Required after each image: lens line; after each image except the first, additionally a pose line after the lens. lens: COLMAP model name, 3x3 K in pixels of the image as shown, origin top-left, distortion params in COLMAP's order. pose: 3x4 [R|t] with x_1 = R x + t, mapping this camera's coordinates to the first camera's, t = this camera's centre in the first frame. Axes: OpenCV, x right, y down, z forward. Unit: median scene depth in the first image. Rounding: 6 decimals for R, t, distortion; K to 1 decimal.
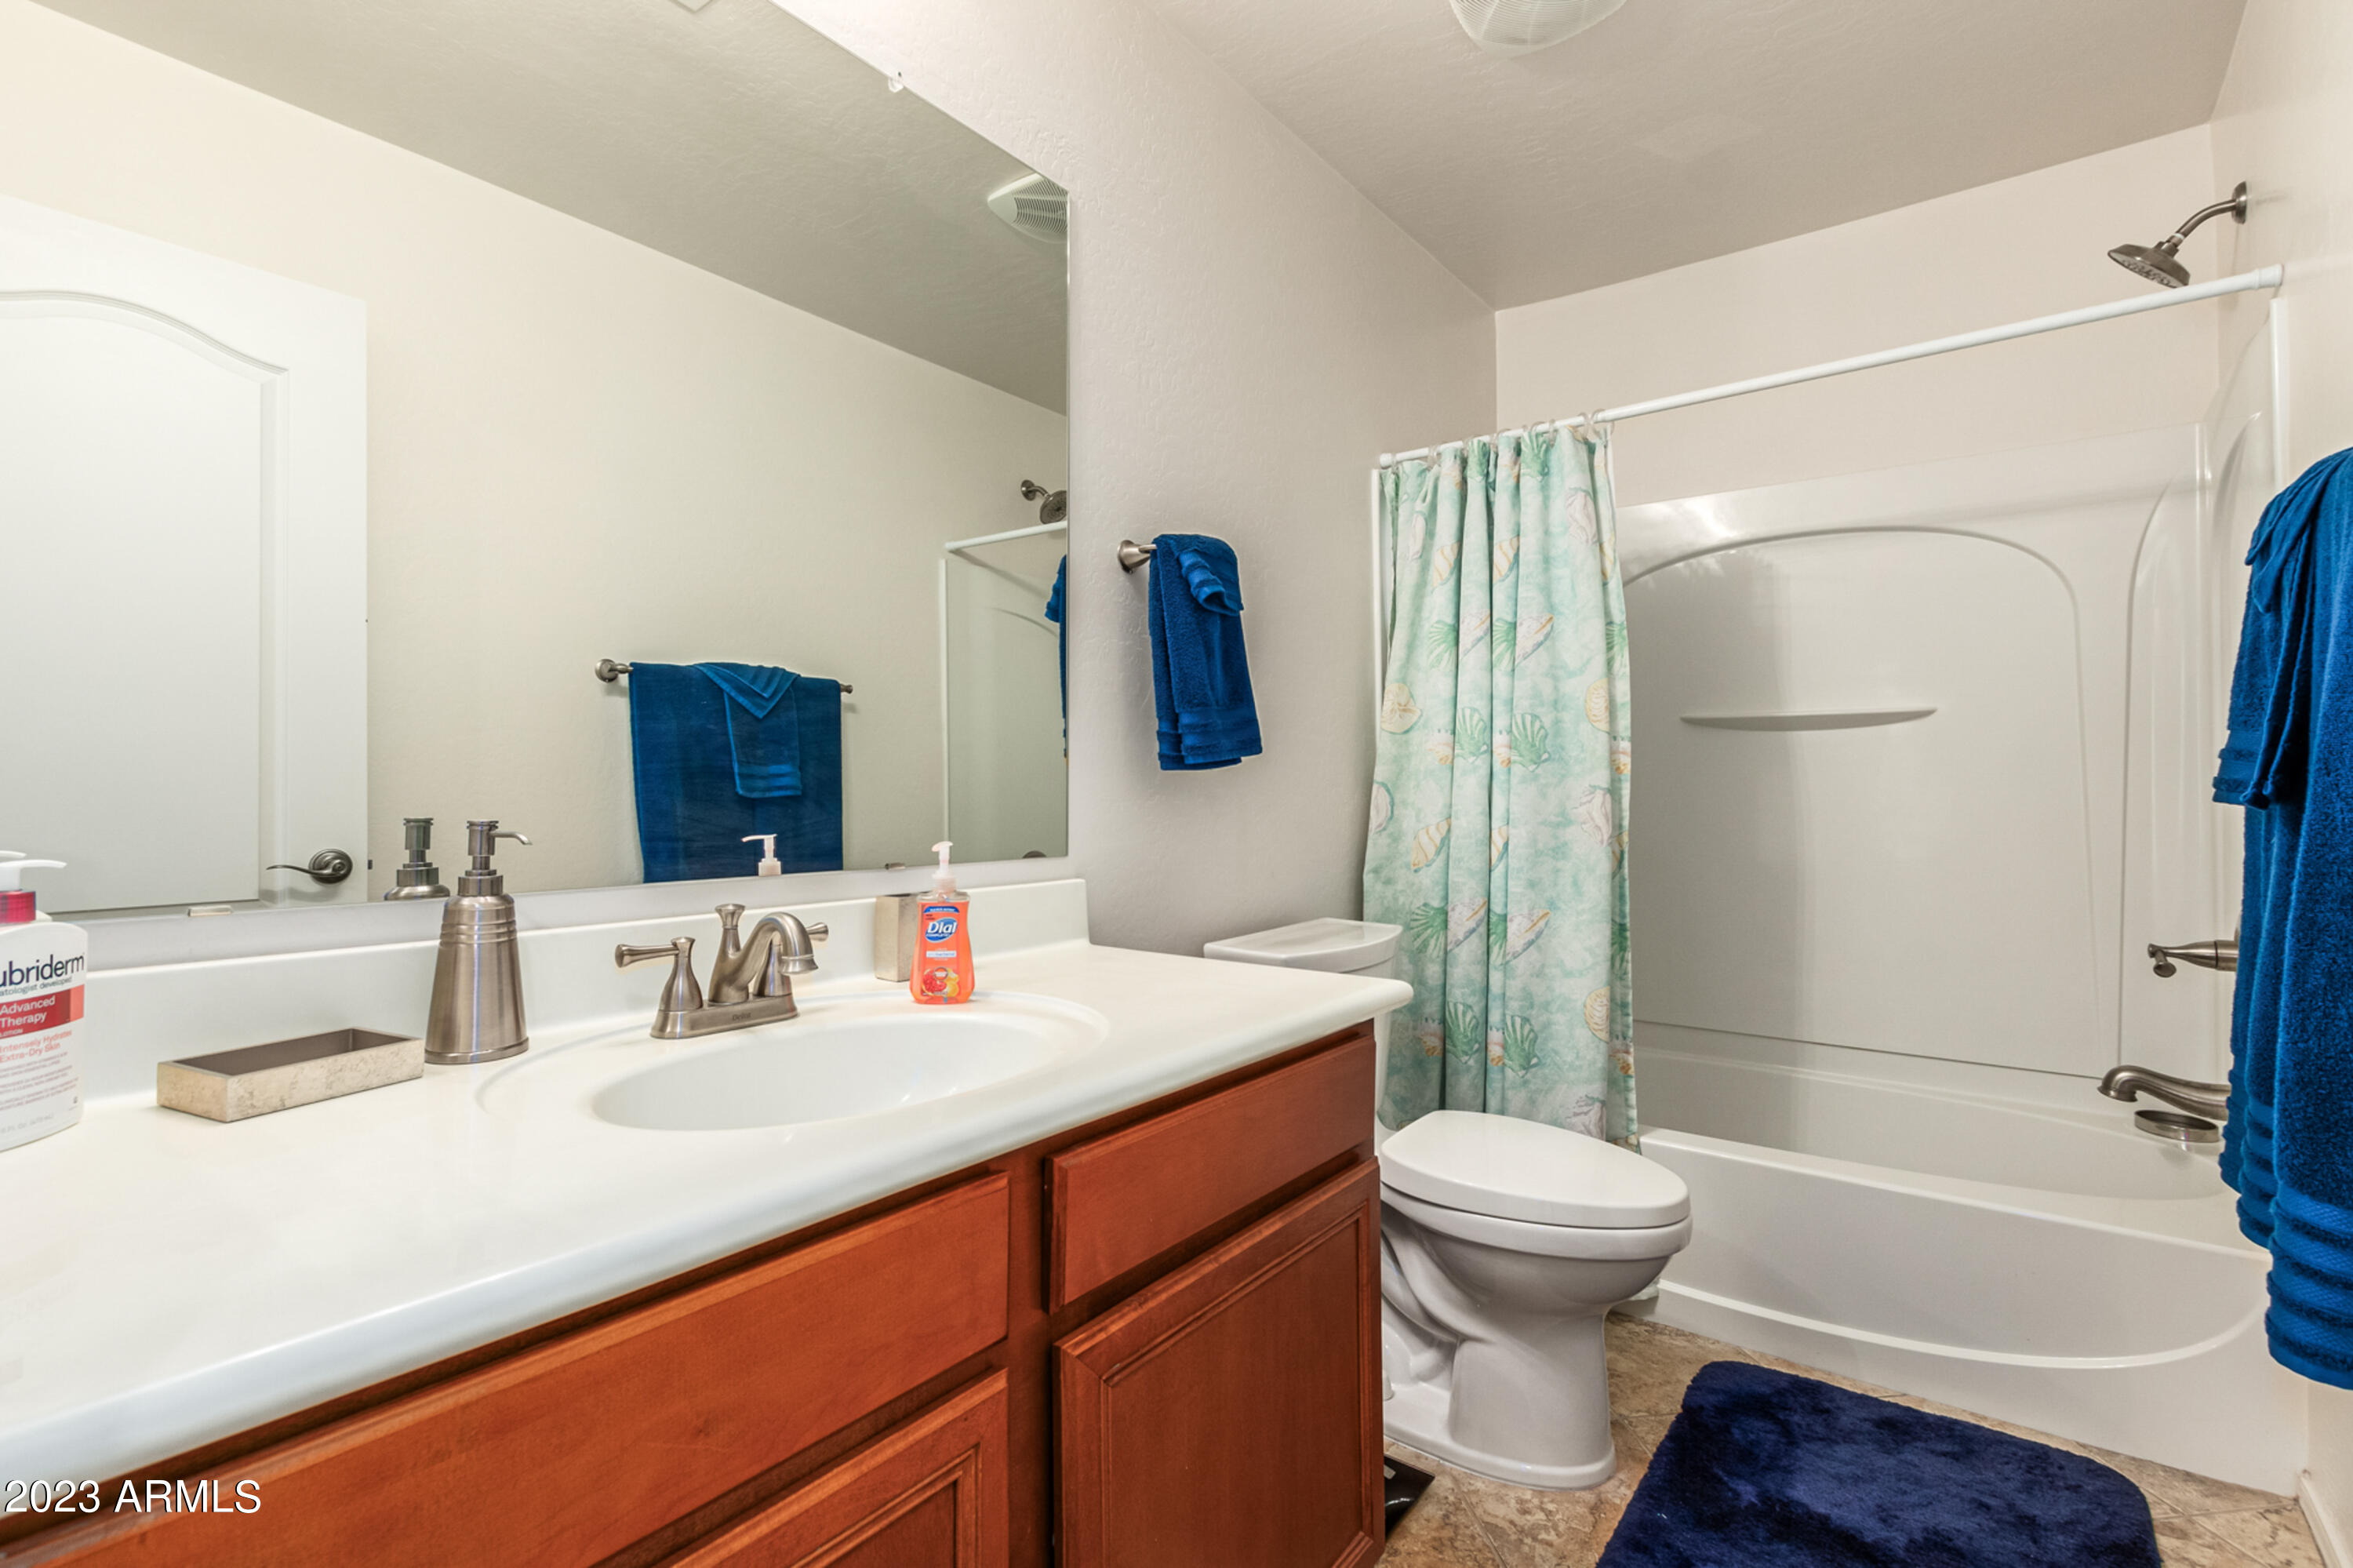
lens RADIAL K [[1107.8, 0, 1176.6], [0, 1107.8, 784.9], [0, 0, 1]] dist [0.005250, -0.000534]
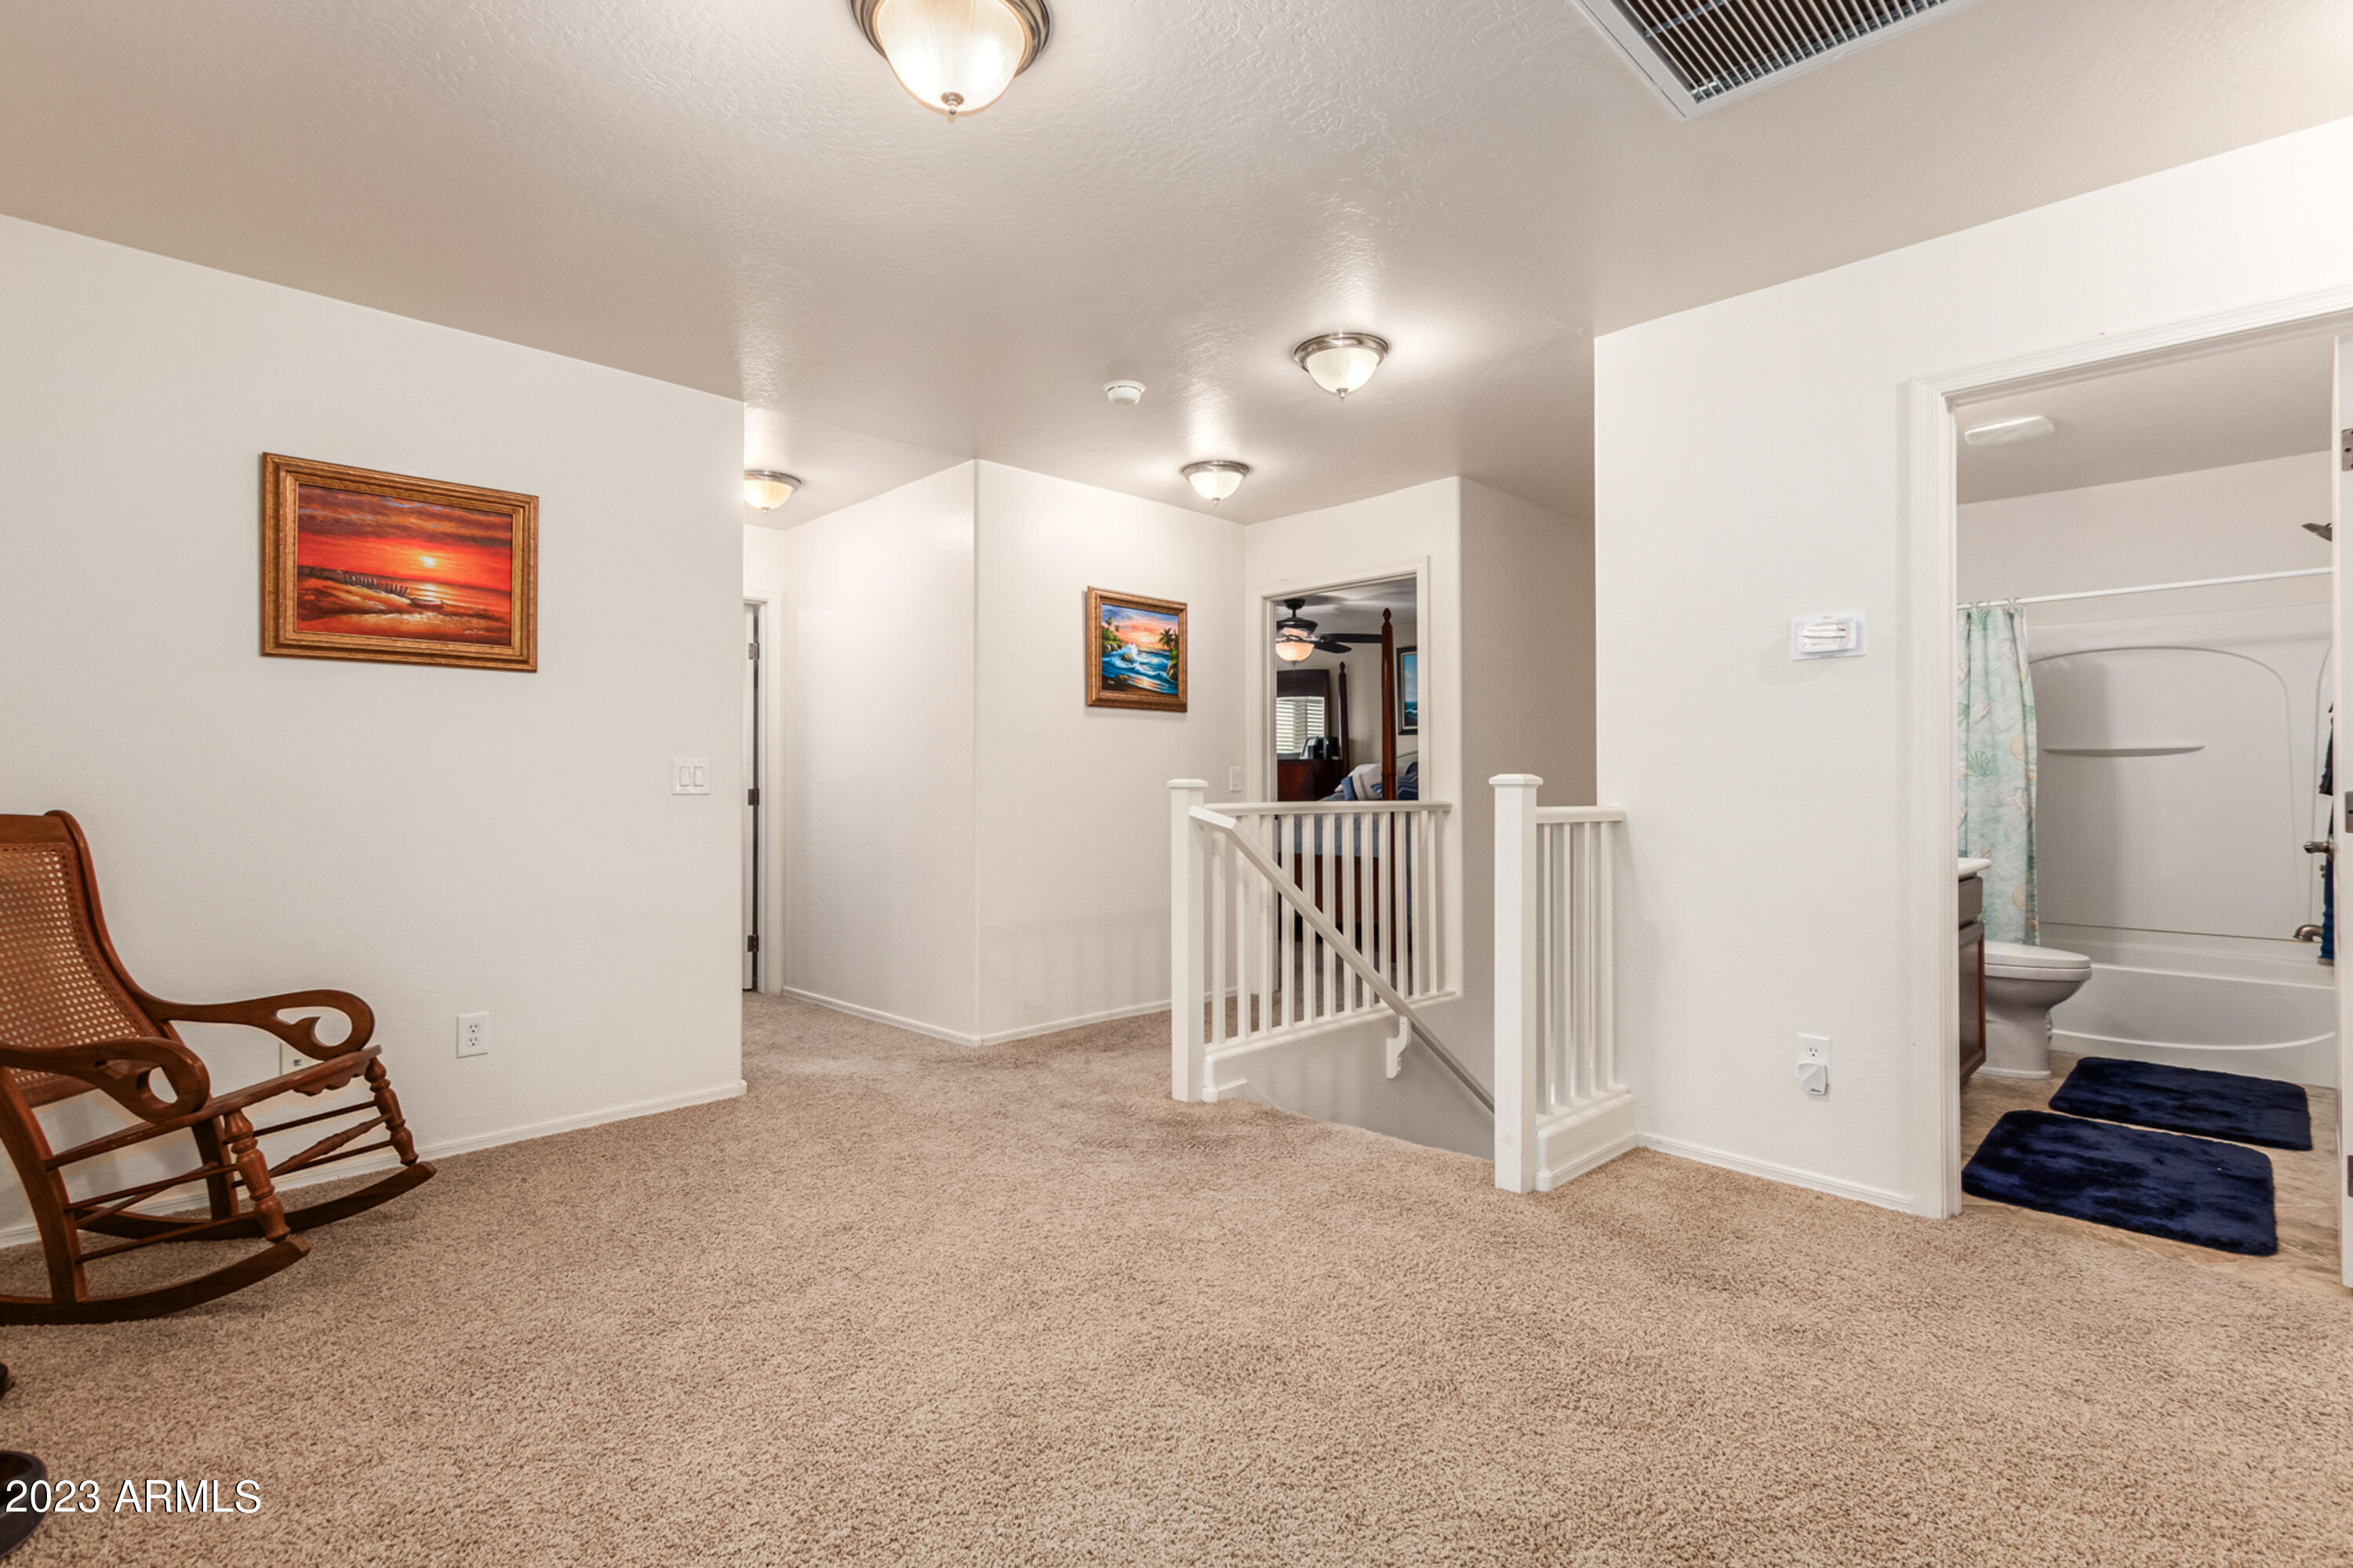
lens RADIAL K [[1107.8, 0, 1192.3], [0, 1107.8, 784.9], [0, 0, 1]] dist [0.005250, -0.000534]
pose [[0.991370, 0.004601, -0.131010, -0.837635], [-0.004261, 0.999987, 0.002877, -0.002793], [0.131021, -0.002294, 0.991377, -1.189630]]
